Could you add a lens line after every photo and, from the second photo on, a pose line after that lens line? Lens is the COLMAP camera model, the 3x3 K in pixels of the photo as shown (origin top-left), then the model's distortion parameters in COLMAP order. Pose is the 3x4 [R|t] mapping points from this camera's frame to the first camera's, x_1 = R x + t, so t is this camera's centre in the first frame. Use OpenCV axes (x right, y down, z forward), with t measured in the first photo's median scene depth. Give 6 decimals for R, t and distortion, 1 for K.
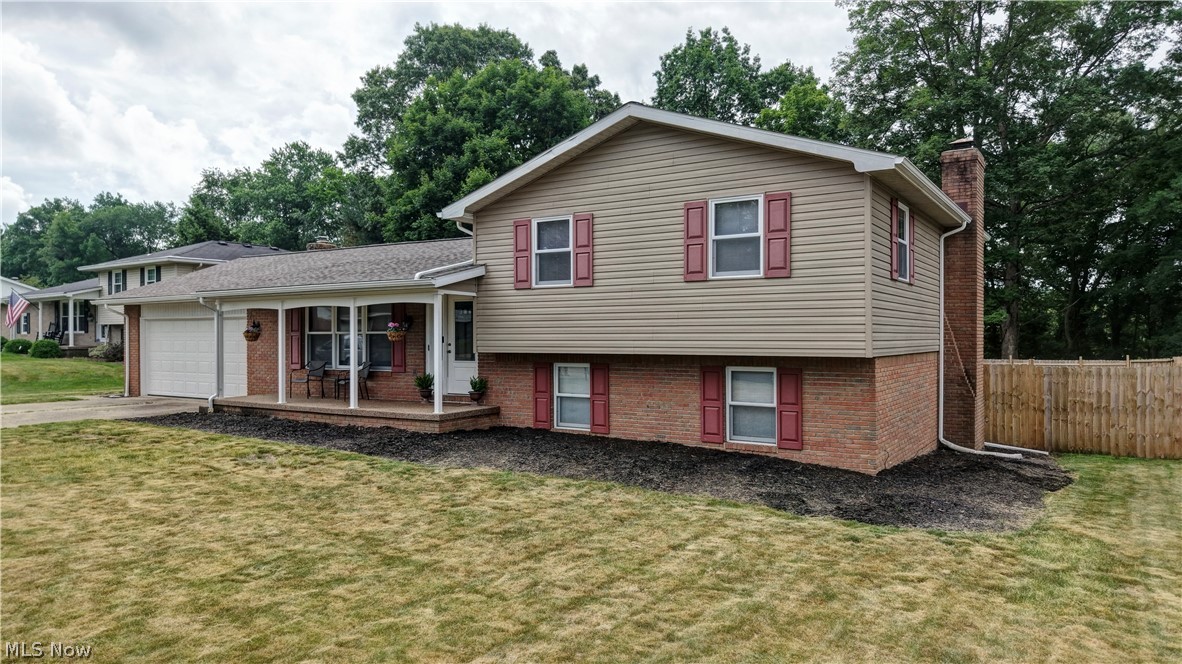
lens RADIAL K [[804.3, 0, 565.4], [0, 804.3, 328.2], [0, 0, 1]] dist [0.126876, -0.001744]
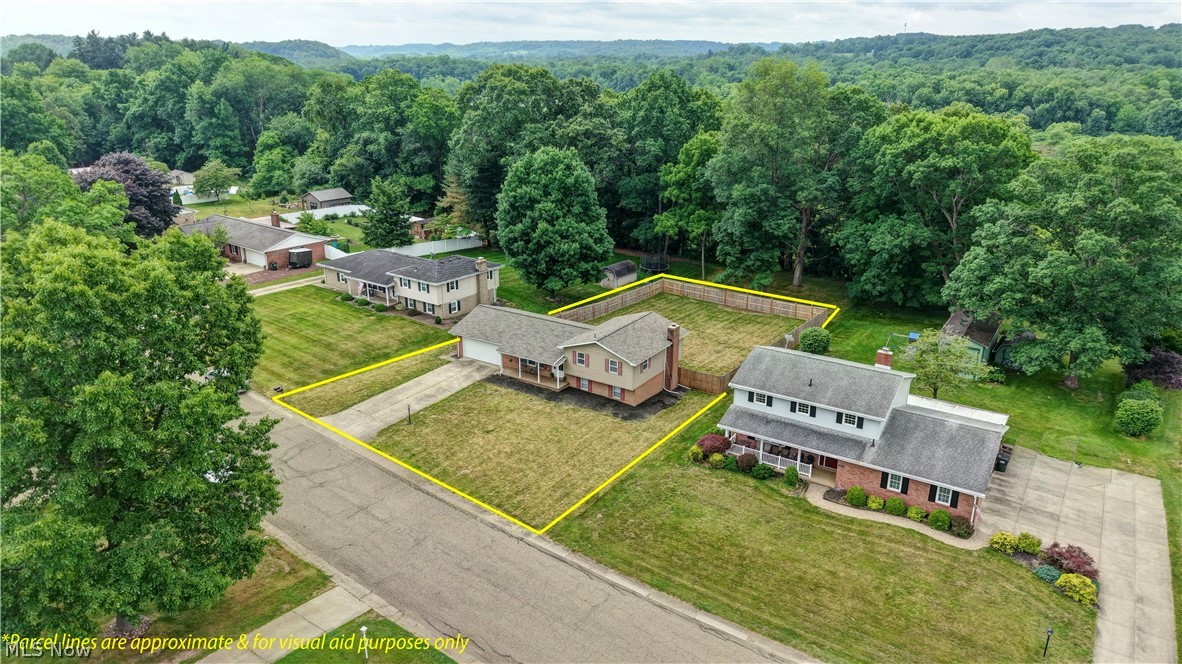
lens RADIAL K [[819.7, 0, 591.0], [0, 819.7, 332.0], [0, 0, 1]] dist [0.067558, -0.000881]
pose [[0.999671, 0.004188, 0.025305, -0.081565], [-0.012124, 0.946568, 0.322277, -1.875875], [-0.022603, -0.322478, 0.946307, -3.727127]]
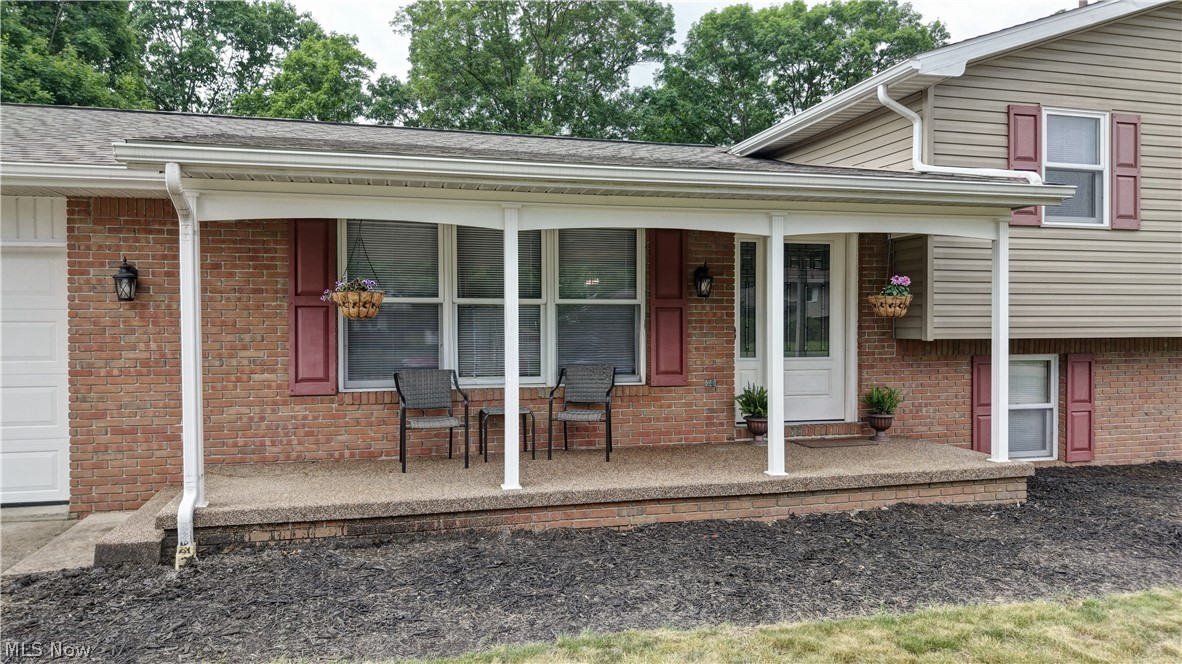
lens RADIAL K [[798.7, 0, 587.2], [0, 798.7, 343.6], [0, 0, 1]] dist [-0.003977, 0.003290]
pose [[0.662261, -0.014147, 0.749140, -0.691437], [-0.002419, 0.999776, 0.021019, 0.023175], [-0.749270, -0.015733, 0.662078, 0.867173]]
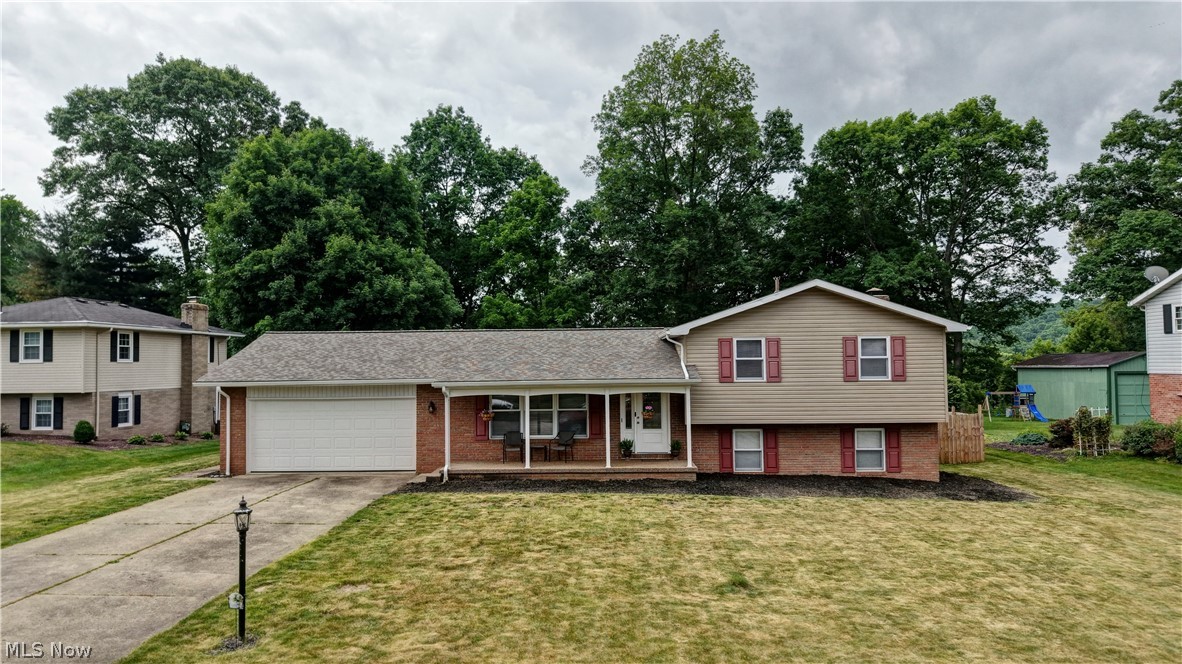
lens RADIAL K [[819.7, 0, 591.0], [0, 819.7, 332.0], [0, 0, 1]] dist [0.067558, -0.000881]
pose [[0.850878, 0.013714, 0.525184, -1.121154], [0.005891, 0.999347, -0.035640, -0.092227], [-0.525330, 0.033420, 0.850242, -0.213251]]
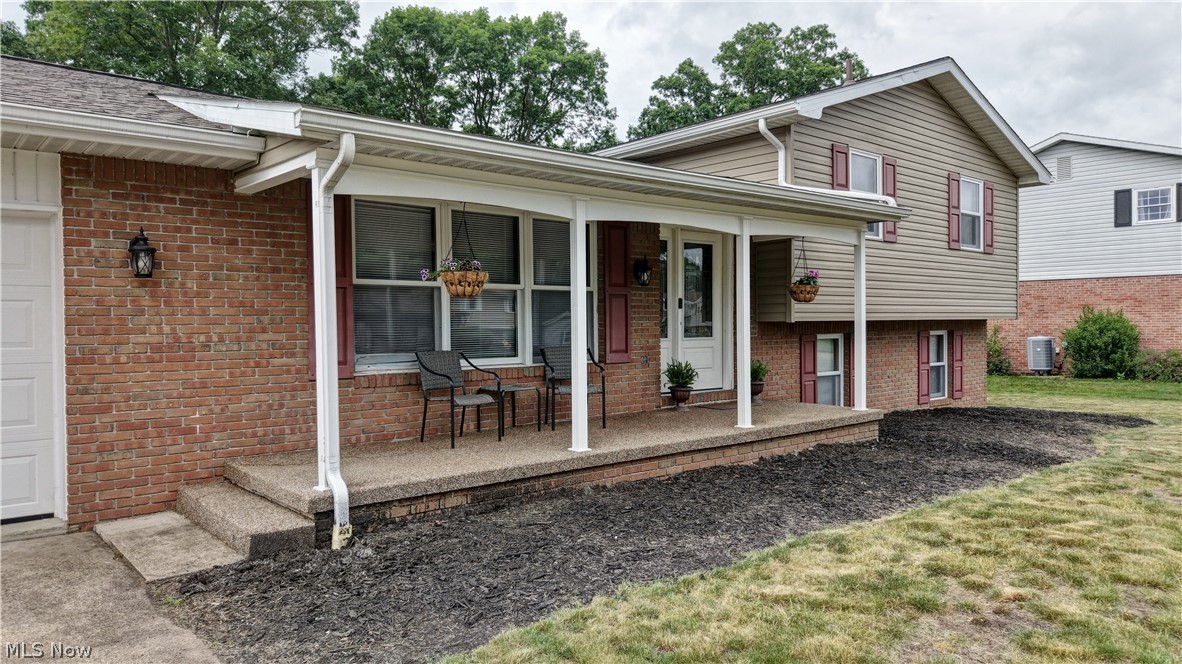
lens RADIAL K [[793.6, 0, 589.0], [0, 793.6, 351.3], [0, 0, 1]] dist [0.002059, -0.005465]
pose [[0.266373, -0.031428, 0.963358, -0.848513], [0.005293, 0.999501, 0.031143, 0.034894], [-0.963856, -0.003196, 0.266406, 1.042147]]
